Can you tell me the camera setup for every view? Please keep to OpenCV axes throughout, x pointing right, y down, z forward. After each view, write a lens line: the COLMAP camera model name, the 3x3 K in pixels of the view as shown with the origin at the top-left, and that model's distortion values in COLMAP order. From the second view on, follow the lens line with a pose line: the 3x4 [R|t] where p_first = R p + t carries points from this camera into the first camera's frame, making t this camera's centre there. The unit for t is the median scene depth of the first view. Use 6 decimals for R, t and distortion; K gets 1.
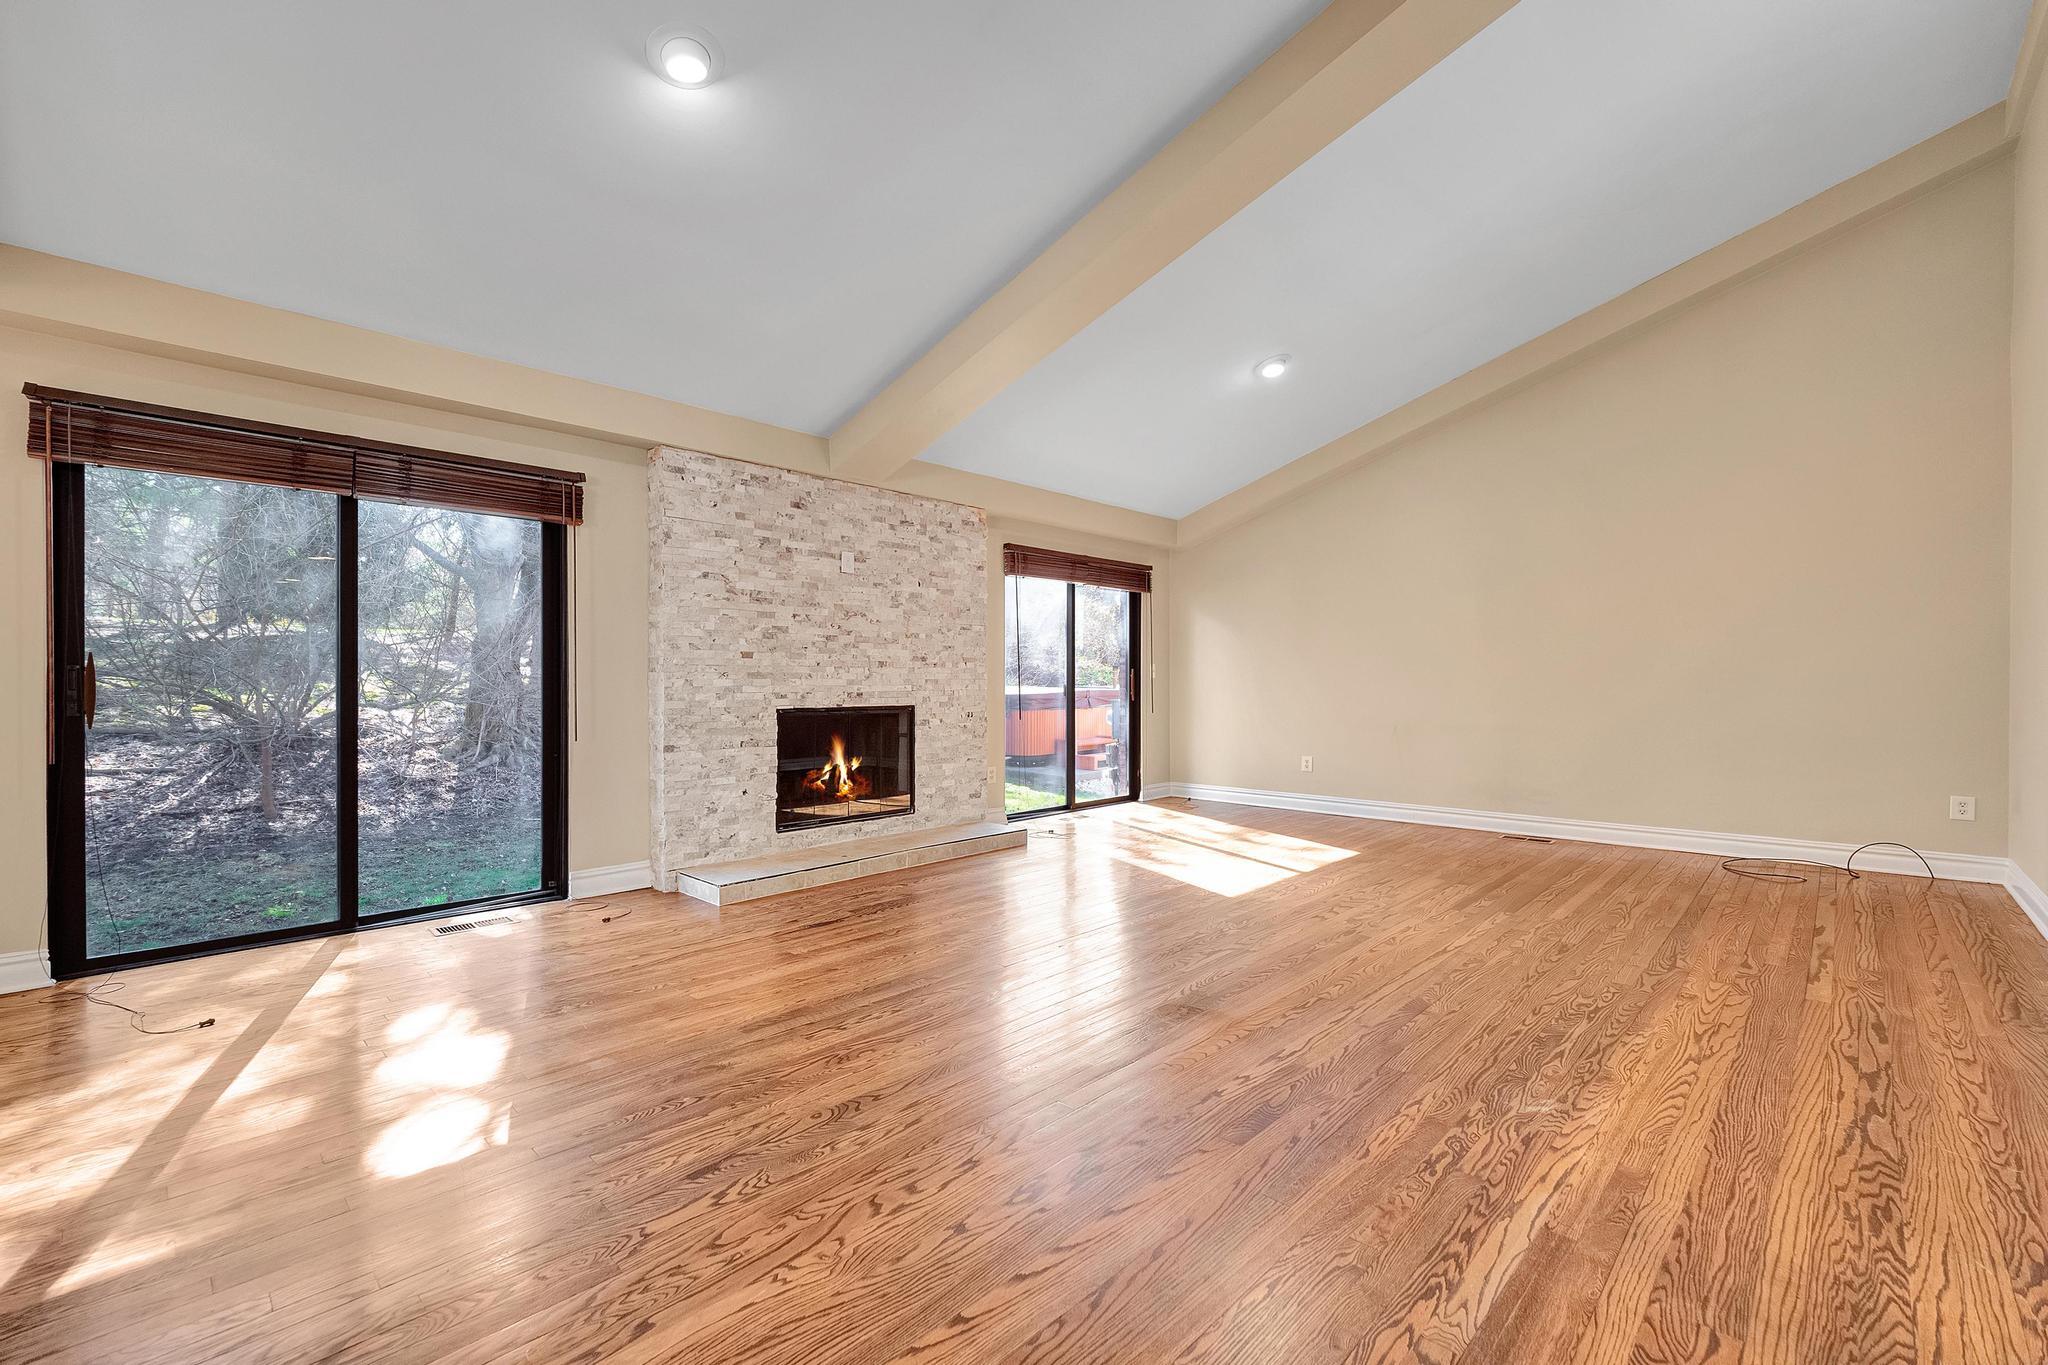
lens RADIAL K [[851.5, 0, 1005.6], [0, 851.5, 685.4], [0, 0, 1]] dist [0.003235, -0.000432]
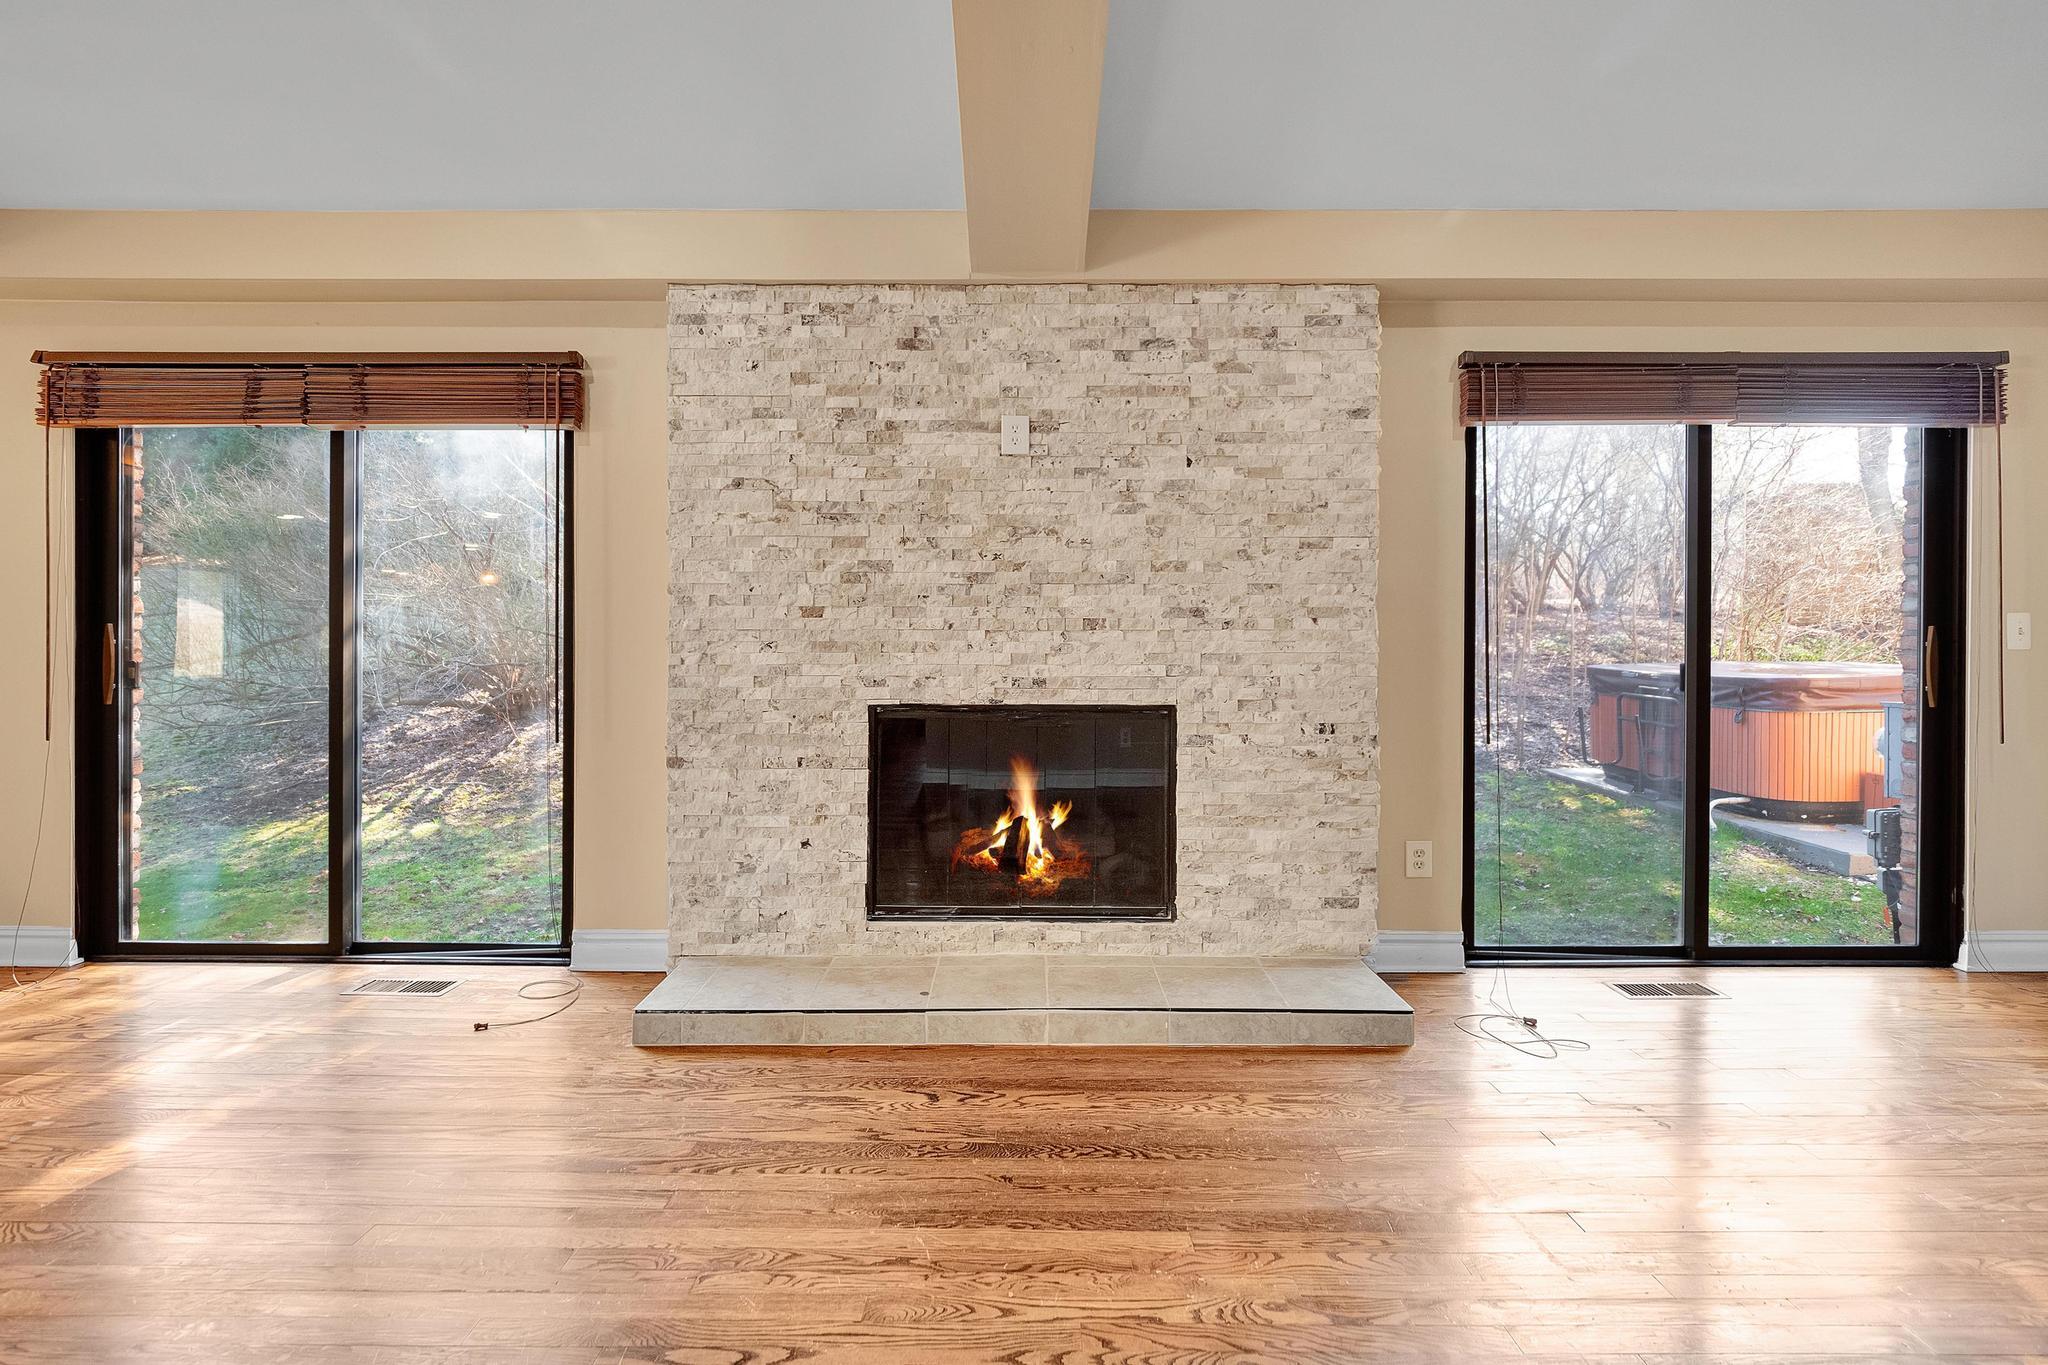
lens RADIAL K [[965.6, 0, 1022.8], [0, 965.6, 652.5], [0, 0, 1]] dist [0.004654, -0.000525]
pose [[0.702165, 0.006604, -0.711983, 0.262954], [-0.005334, 0.999978, 0.004015, -0.010564], [0.711994, 0.000979, 0.702185, 0.603137]]
